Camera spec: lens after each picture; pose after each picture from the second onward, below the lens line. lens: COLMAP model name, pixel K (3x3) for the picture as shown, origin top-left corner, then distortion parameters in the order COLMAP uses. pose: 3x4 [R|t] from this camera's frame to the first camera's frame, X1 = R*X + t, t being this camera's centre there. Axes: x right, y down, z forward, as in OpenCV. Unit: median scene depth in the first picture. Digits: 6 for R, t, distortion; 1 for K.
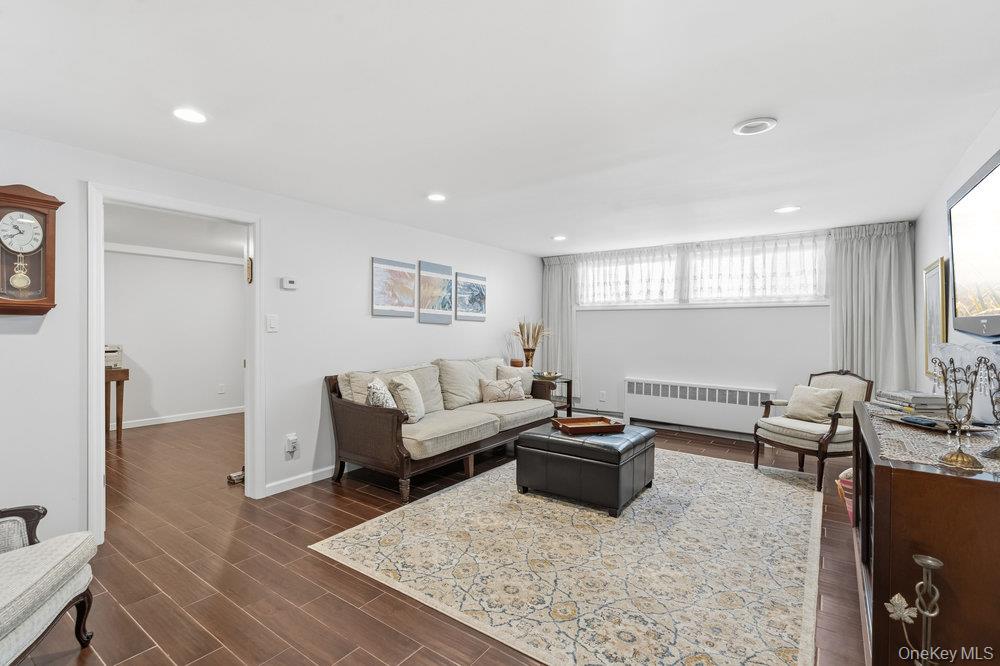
lens RADIAL K [[465.0, 0, 497.5], [0, 465.0, 346.5], [0, 0, 1]] dist [0.000072, 0.000062]
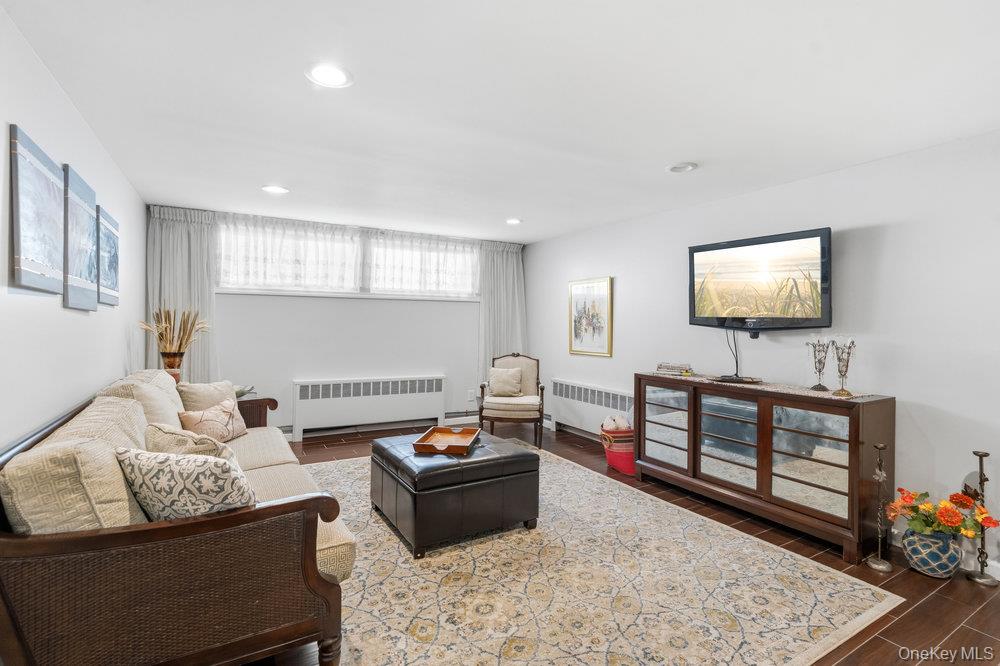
lens RADIAL K [[468.3, 0, 500.8], [0, 468.3, 330.2], [0, 0, 1]] dist [0.001444, -0.000071]
pose [[0.397075, -0.020288, 0.917562, -0.376835], [0.027053, 0.999580, 0.010395, -0.021945], [-0.917387, 0.020695, 0.397457, 0.419229]]
